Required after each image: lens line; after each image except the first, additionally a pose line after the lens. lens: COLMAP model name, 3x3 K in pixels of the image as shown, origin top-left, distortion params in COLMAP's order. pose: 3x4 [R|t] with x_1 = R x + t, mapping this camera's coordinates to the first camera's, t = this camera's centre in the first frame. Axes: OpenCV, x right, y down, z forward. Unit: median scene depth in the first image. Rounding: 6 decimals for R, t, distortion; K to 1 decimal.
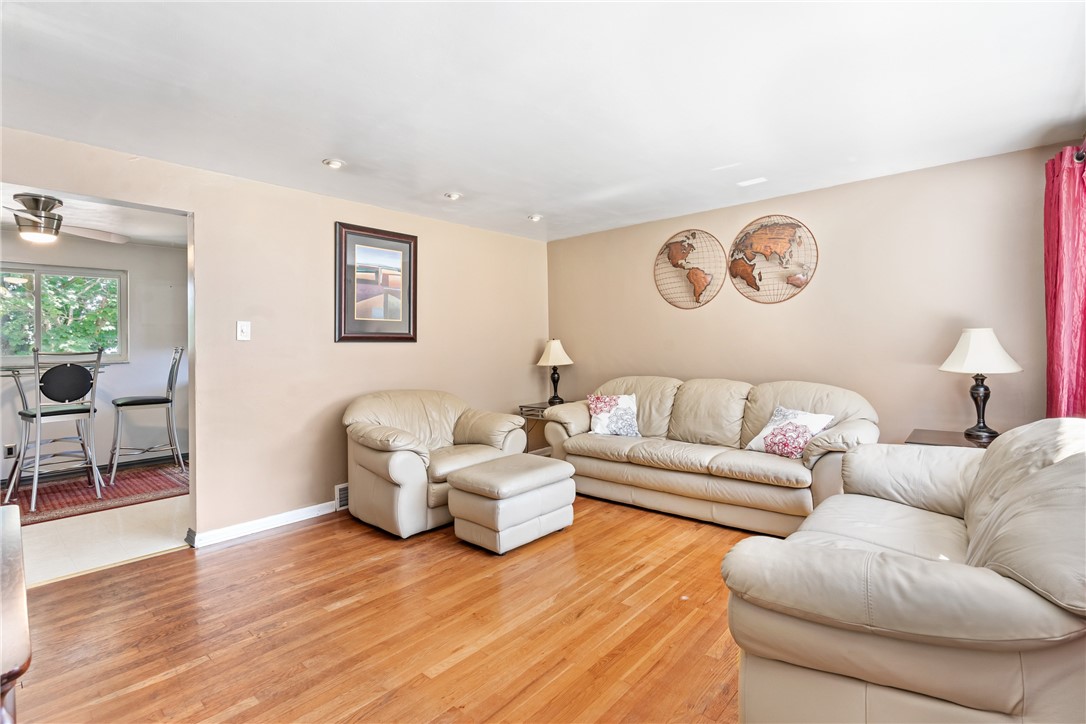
lens RADIAL K [[488.4, 0, 526.0], [0, 488.4, 347.0], [0, 0, 1]] dist [-0.011415, 0.004364]
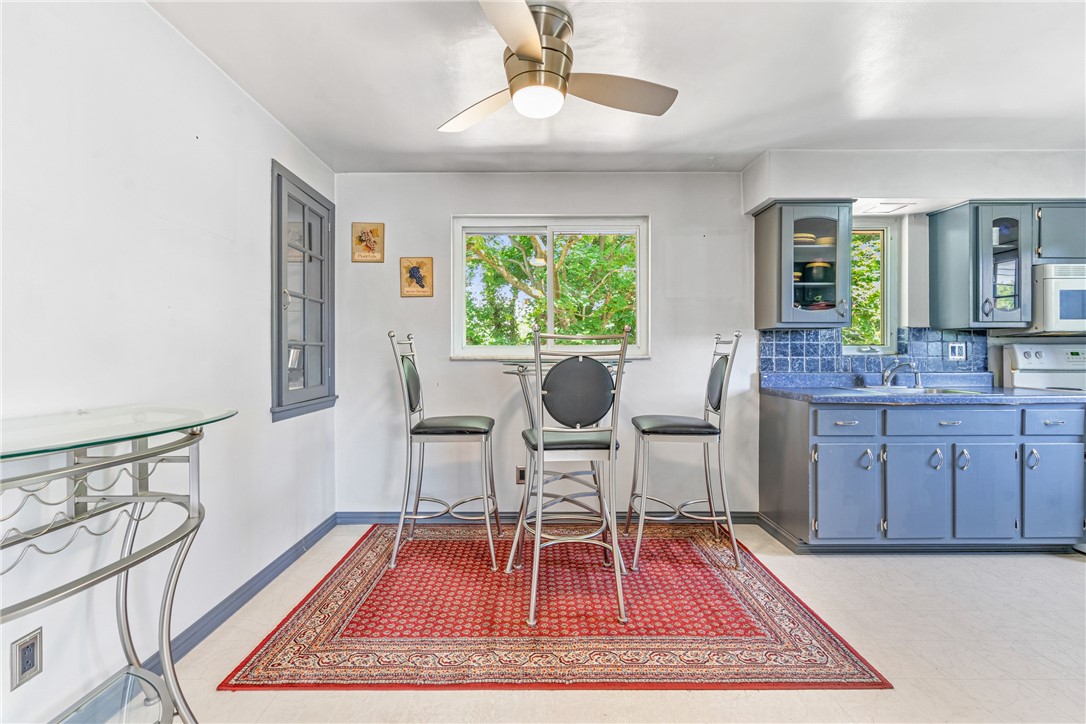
lens RADIAL K [[488.4, 0, 536.0], [0, 488.4, 353.4], [0, 0, 1]] dist [-0.011415, 0.004364]
pose [[0.660408, 0.012948, -0.750795, -0.584607], [-0.006308, 0.999912, 0.011696, 0.026099], [0.750880, -0.002988, 0.660431, 0.620890]]
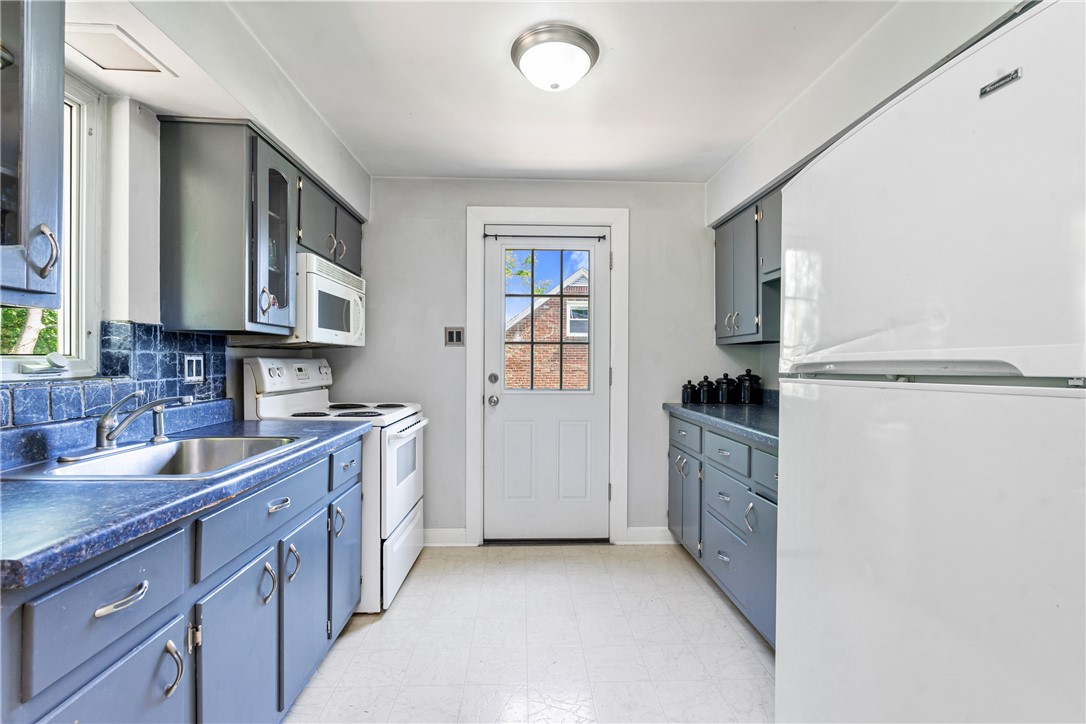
lens RADIAL K [[488.4, 0, 541.4], [0, 488.4, 362.9], [0, 0, 1]] dist [-0.011415, 0.004364]
pose [[0.719740, 0.012311, 0.694135, -0.822971], [-0.013932, 0.999898, -0.003287, 0.018409], [-0.694104, -0.007305, 0.719838, 1.101313]]
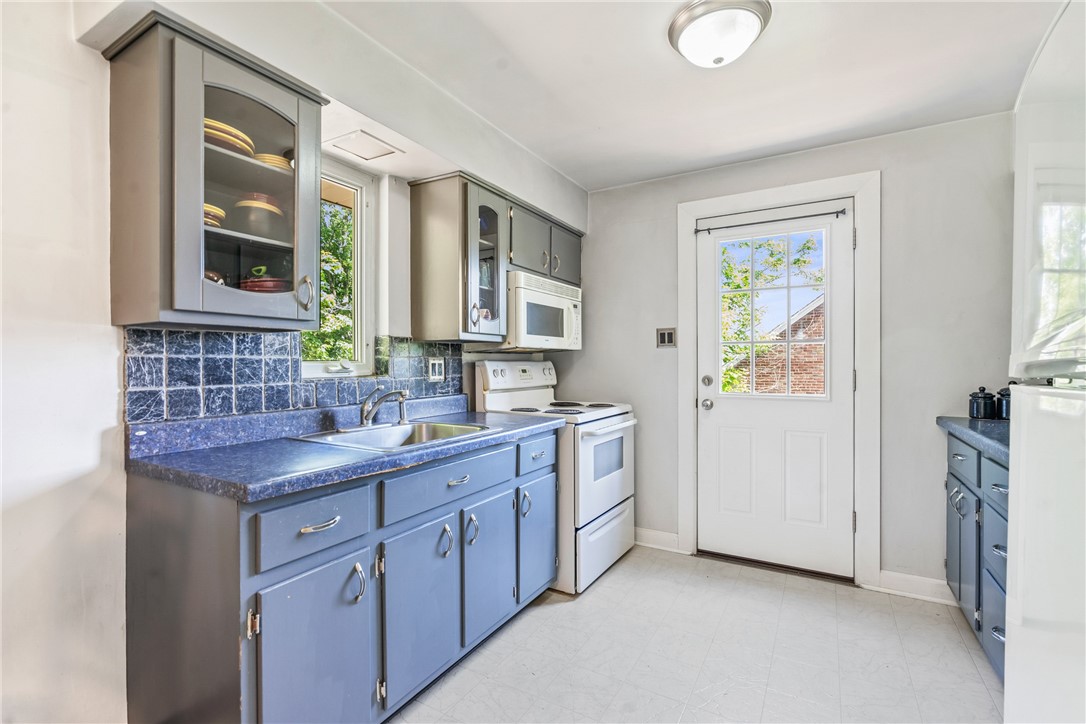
lens RADIAL K [[488.4, 0, 540.1], [0, 488.4, 365.1], [0, 0, 1]] dist [-0.011415, 0.004364]
pose [[0.980385, 0.008482, 0.196911, -0.725983], [-0.009556, 0.999944, 0.004504, 0.017047], [-0.196861, -0.006298, 0.980411, 1.041878]]
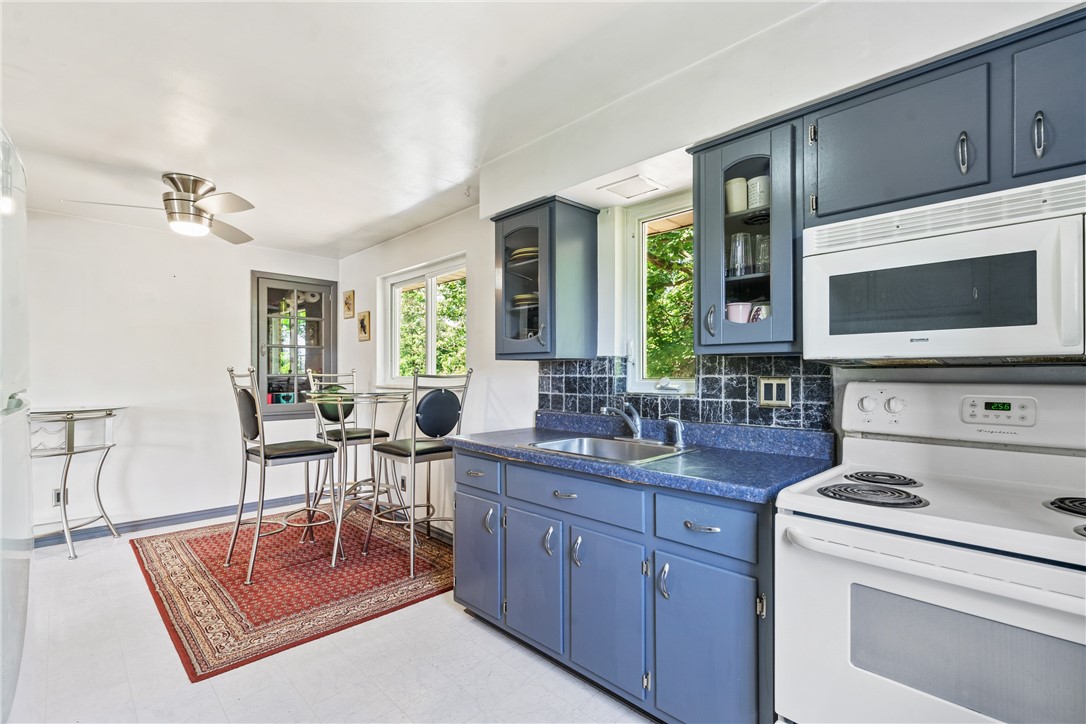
lens RADIAL K [[488.4, 0, 542.4], [0, 488.4, 369.9], [0, 0, 1]] dist [-0.011415, 0.004364]
pose [[-0.064965, 0.006597, -0.997866, -0.231705], [0.001843, 0.999977, 0.006491, 0.001598], [0.997886, -0.001418, -0.064976, 1.509691]]
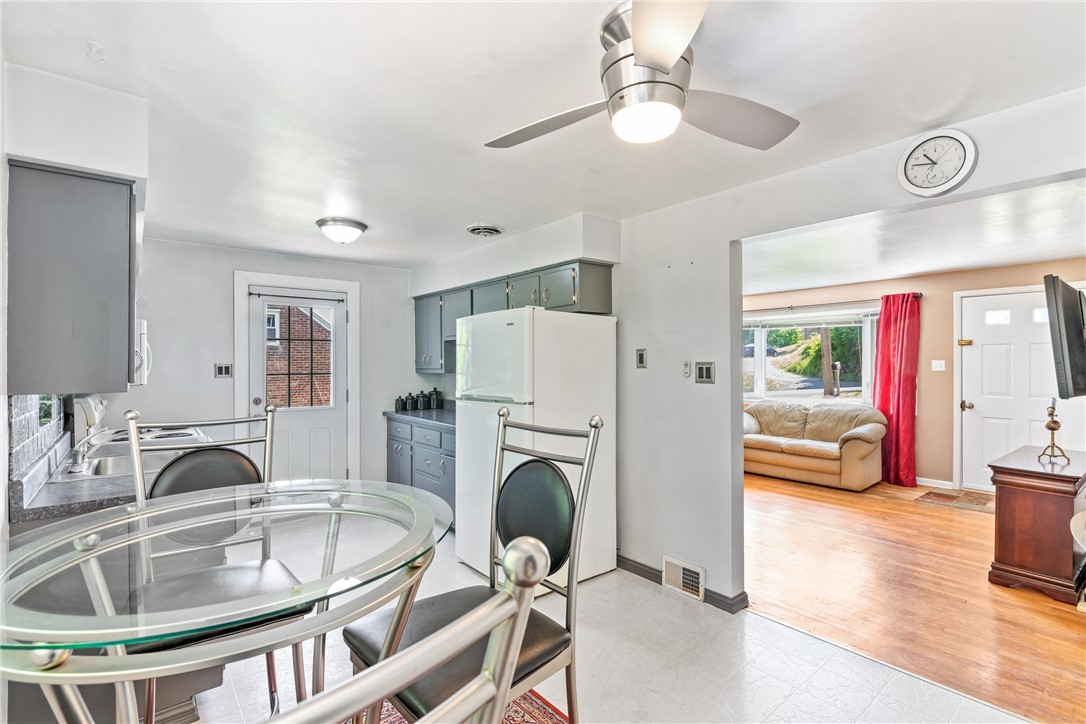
lens RADIAL K [[488.4, 0, 541.7], [0, 488.4, 365.4], [0, 0, 1]] dist [-0.011415, 0.004364]
pose [[0.154977, 0.008123, 0.987885, -1.279304], [-0.001709, 0.999967, -0.007955, -0.028559], [-0.987917, -0.000455, 0.154986, 0.953656]]
